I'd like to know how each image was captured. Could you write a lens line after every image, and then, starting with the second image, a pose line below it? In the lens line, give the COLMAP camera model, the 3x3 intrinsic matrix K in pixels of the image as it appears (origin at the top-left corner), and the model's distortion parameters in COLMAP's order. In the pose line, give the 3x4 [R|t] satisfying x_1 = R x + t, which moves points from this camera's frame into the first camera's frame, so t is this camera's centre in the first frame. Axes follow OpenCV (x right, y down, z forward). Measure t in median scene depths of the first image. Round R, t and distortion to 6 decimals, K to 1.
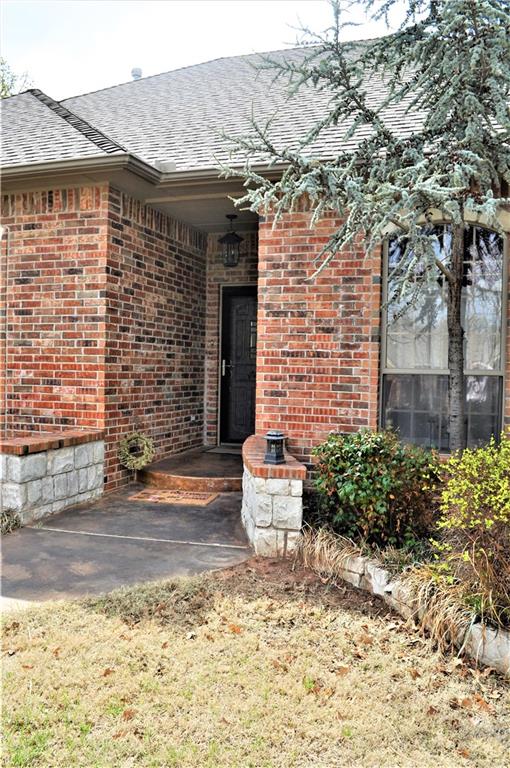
lens RADIAL K [[641.9, 0, 253.2], [0, 641.9, 385.1], [0, 0, 1]] dist [-0.021874, -0.004676]
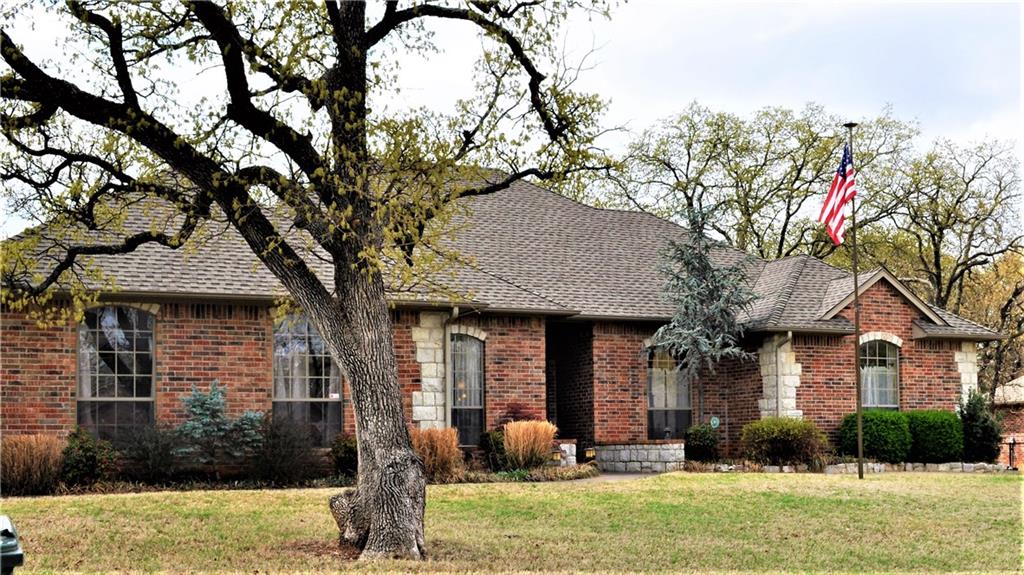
lens RADIAL K [[1469.4, 0, 512.7], [0, 1469.4, 289.1], [0, 0, 1]] dist [-0.091740, 0.000000]
pose [[0.711618, 0.053991, 0.700489, -3.488980], [0.050396, 0.990552, -0.127544, 0.180223], [-0.700757, 0.126065, 0.702173, -2.152486]]
